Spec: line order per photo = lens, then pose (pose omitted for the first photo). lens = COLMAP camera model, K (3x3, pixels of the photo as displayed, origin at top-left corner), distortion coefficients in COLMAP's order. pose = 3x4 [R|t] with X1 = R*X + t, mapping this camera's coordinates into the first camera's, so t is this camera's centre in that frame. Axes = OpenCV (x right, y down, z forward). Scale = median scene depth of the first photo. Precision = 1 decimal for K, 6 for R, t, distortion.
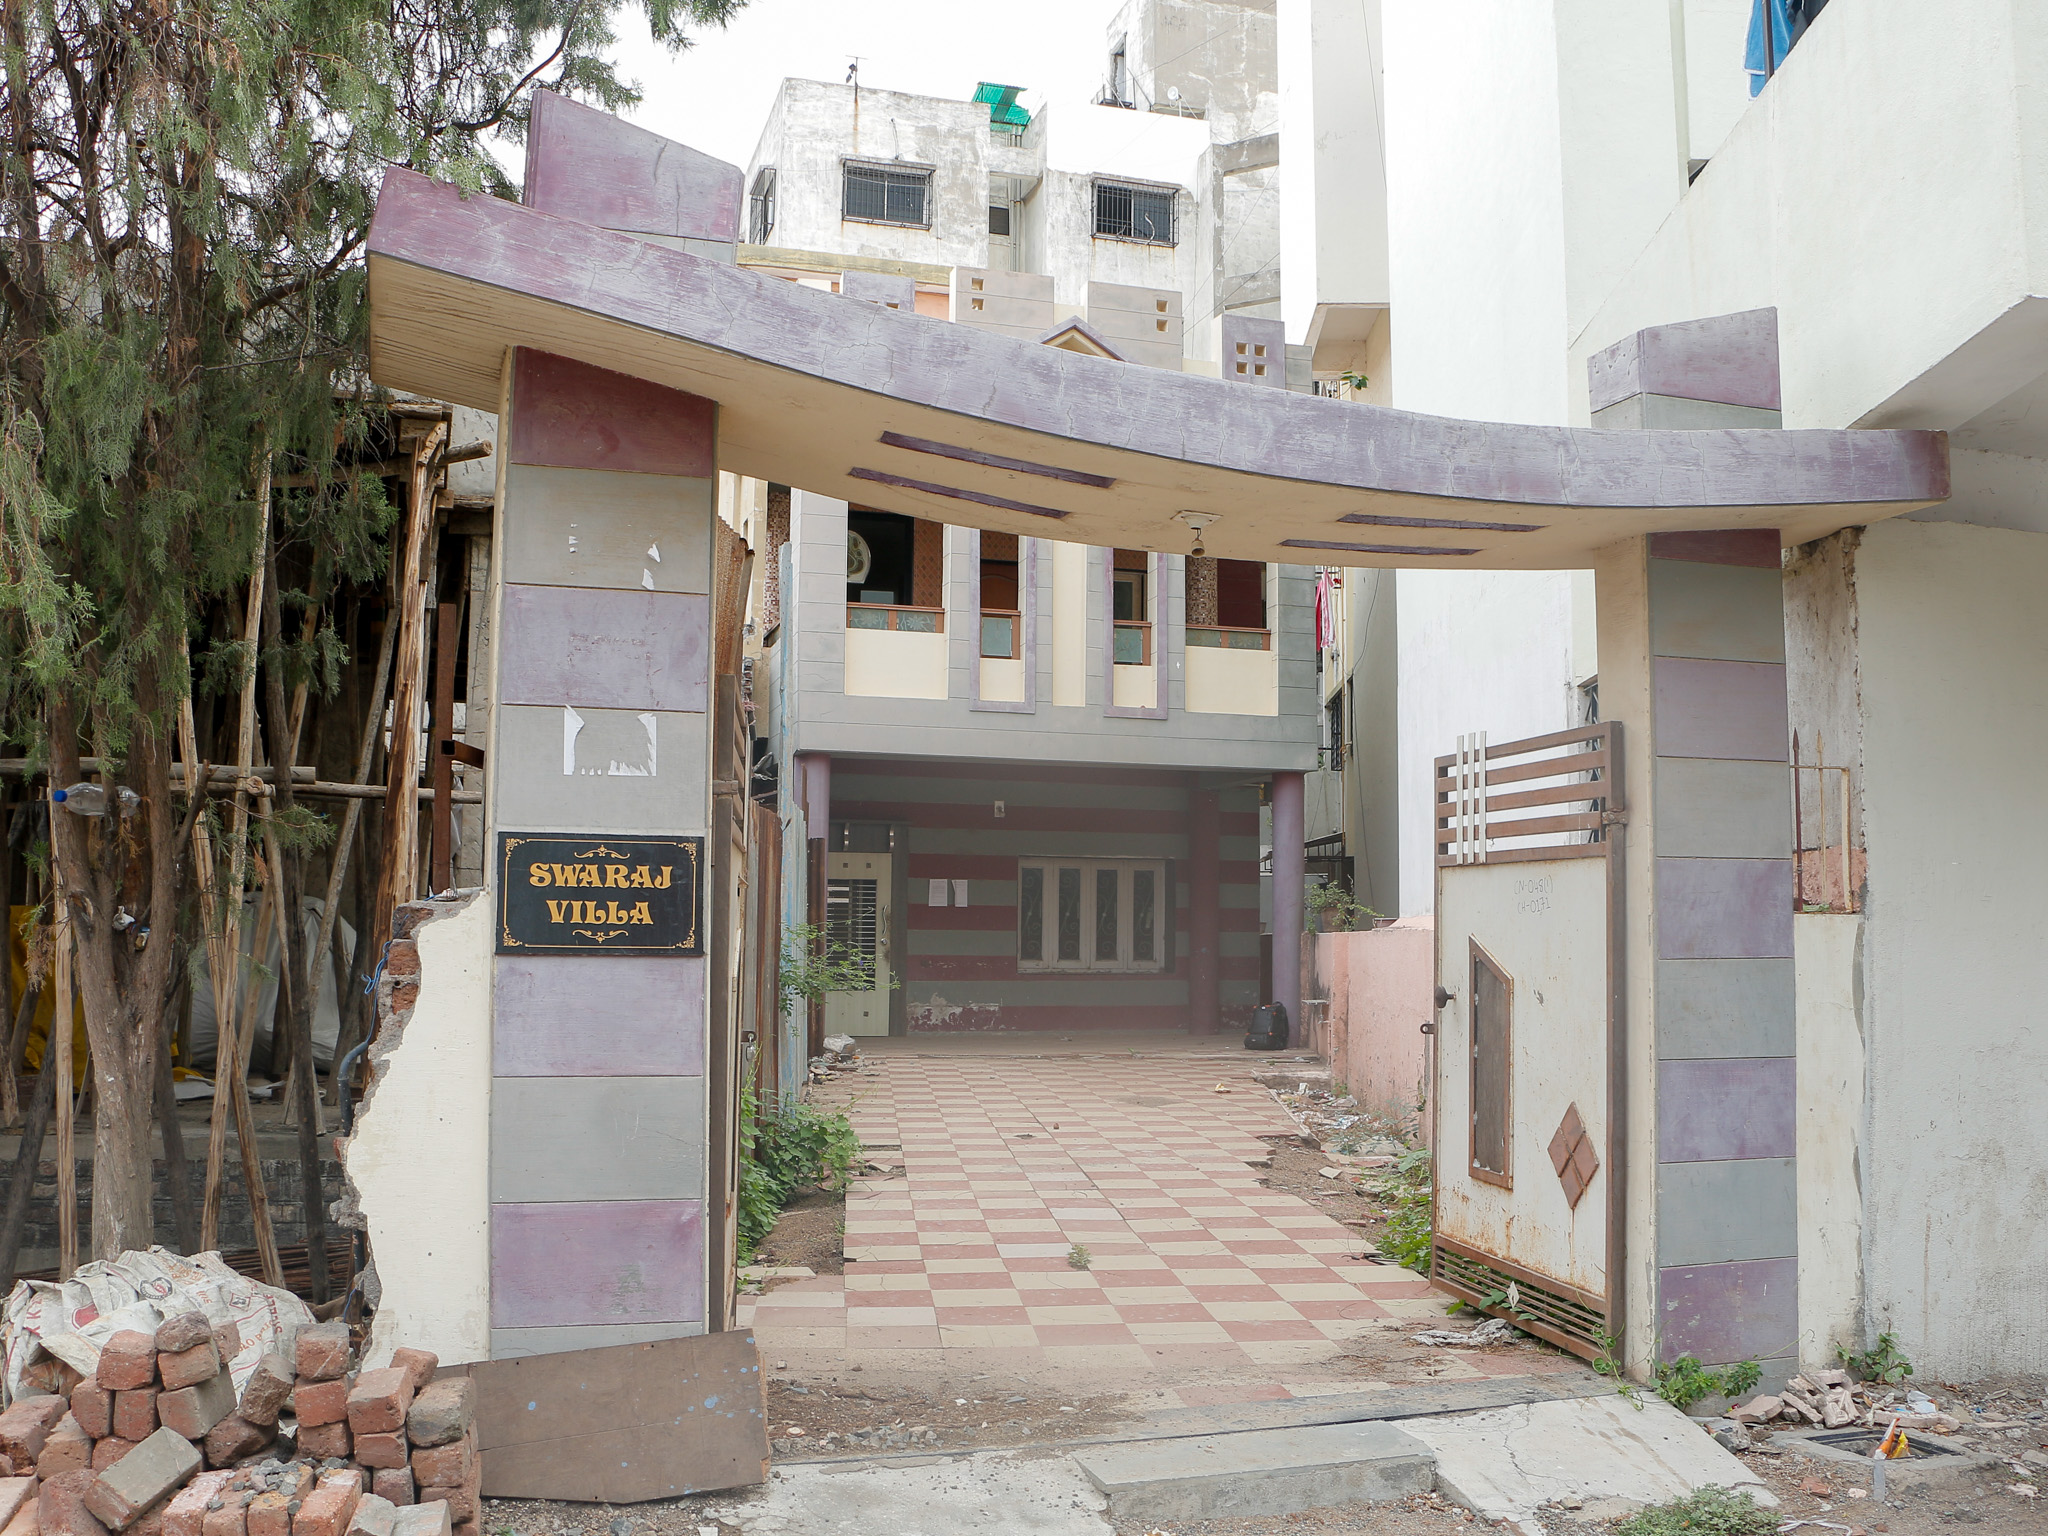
lens RADIAL K [[1871.8, 0, 1024.0], [0, 1871.8, 768.0], [0, 0, 1]] dist [-0.191181, 0.168849]
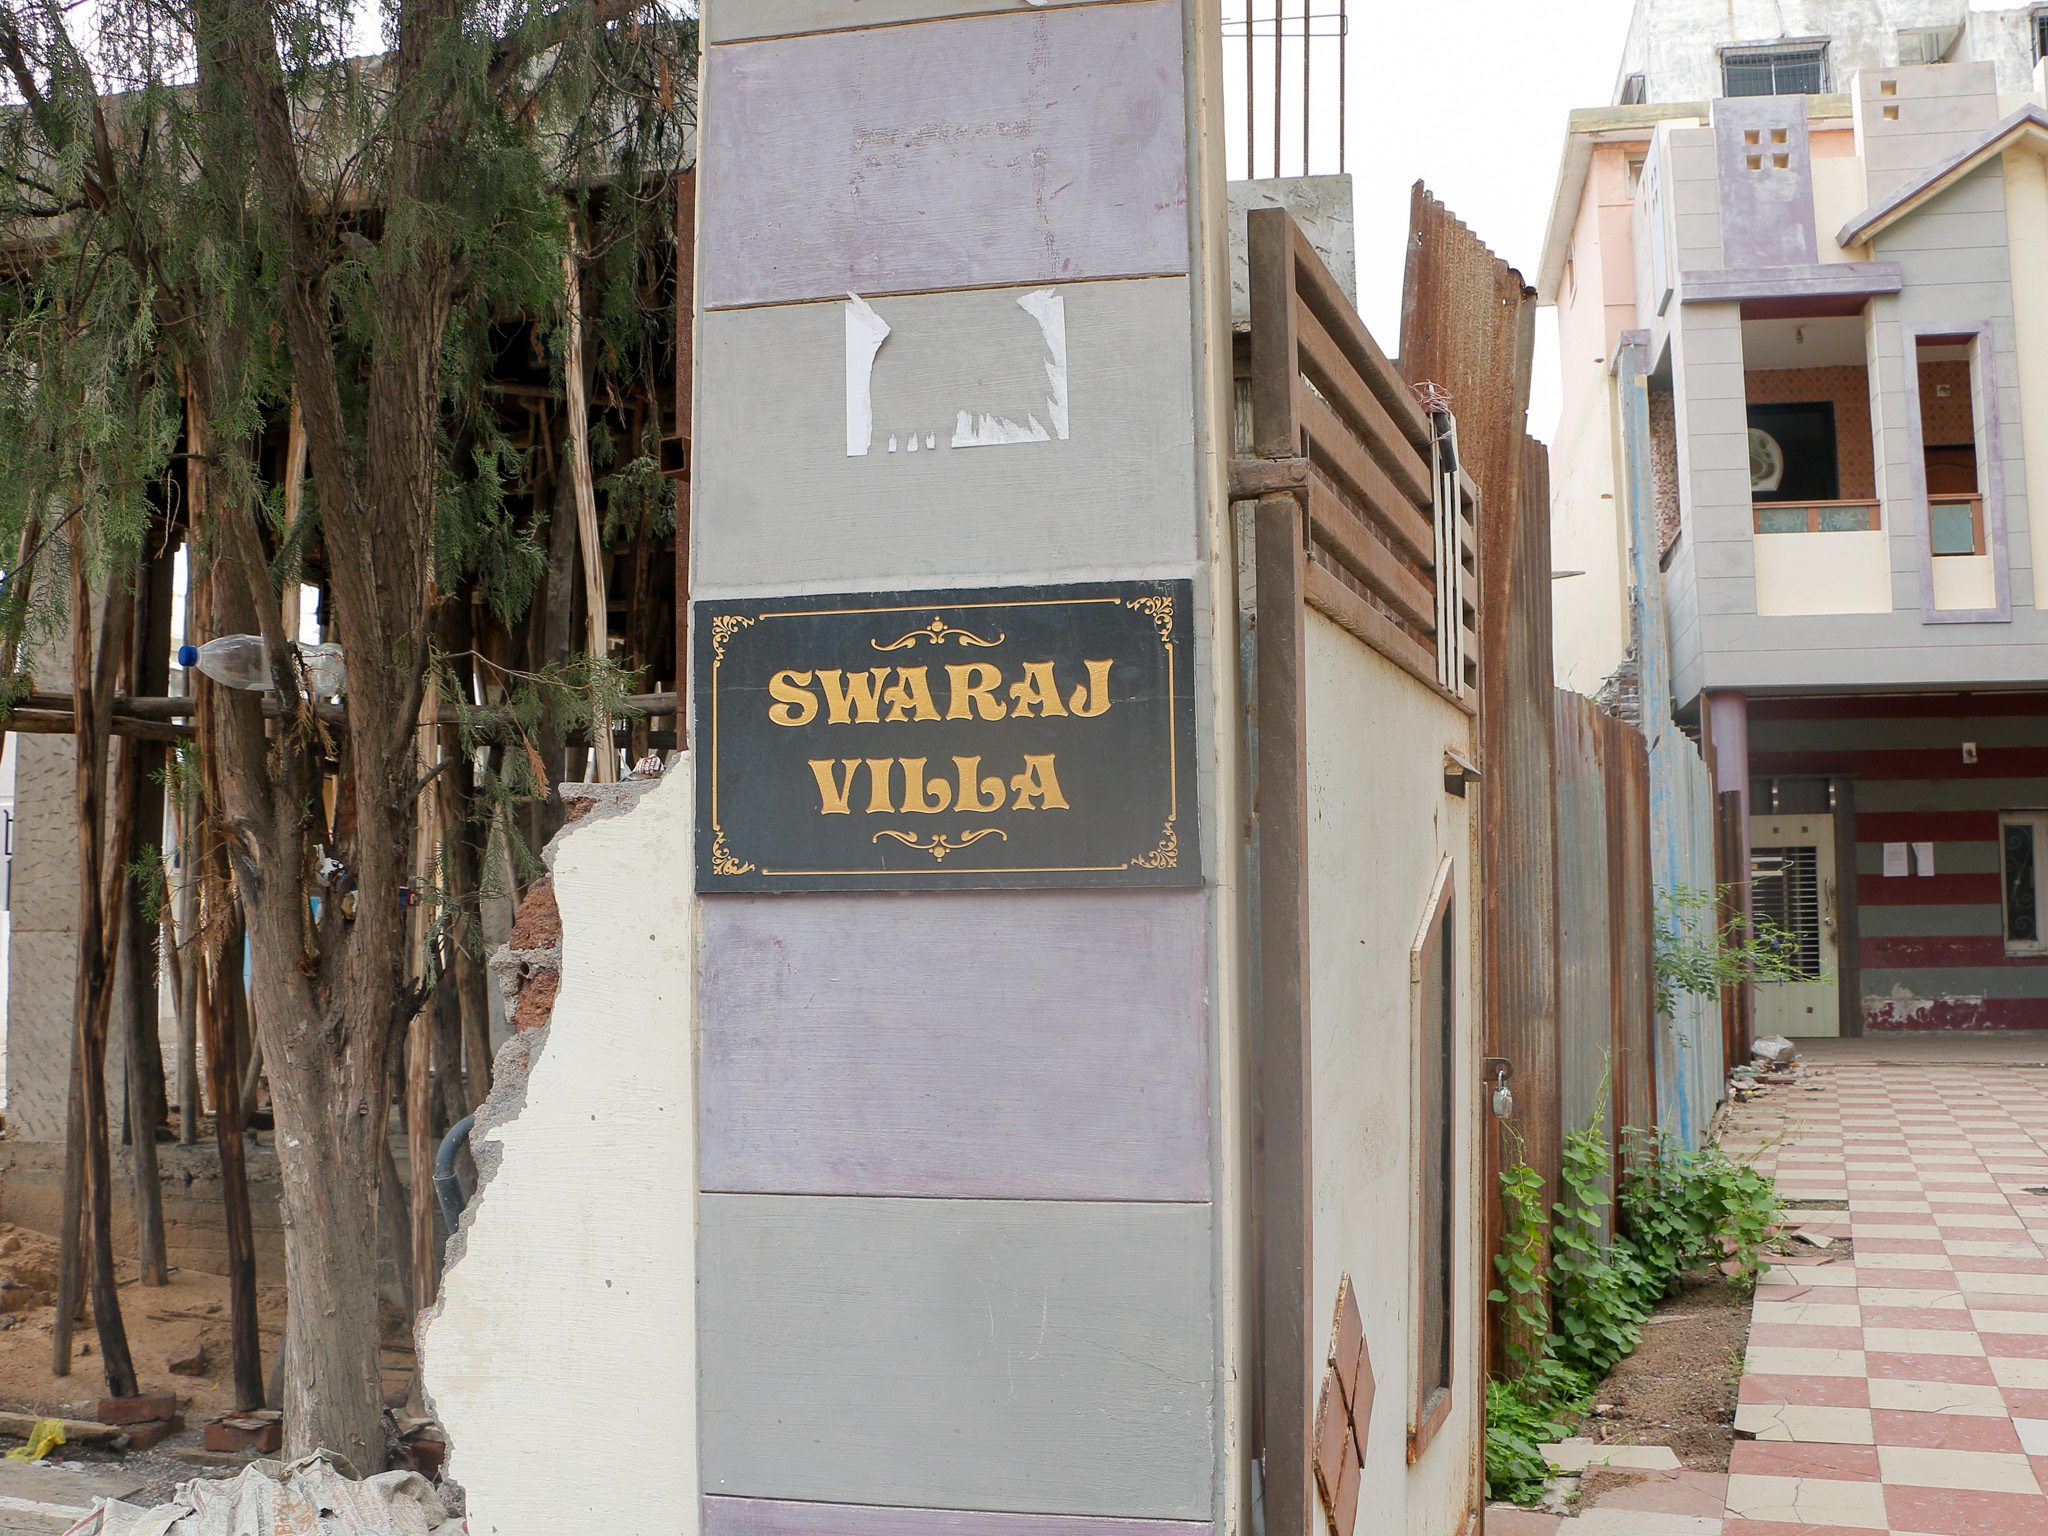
lens RADIAL K [[1871.8, 0, 1024.0], [0, 1871.8, 768.0], [0, 0, 1]] dist [-0.191181, 0.168849]
pose [[0.878629, -0.055369, -0.474283, -0.010222], [0.055863, 0.998353, -0.013062, 0.037834], [0.474225, -0.015018, 0.880275, 0.307358]]
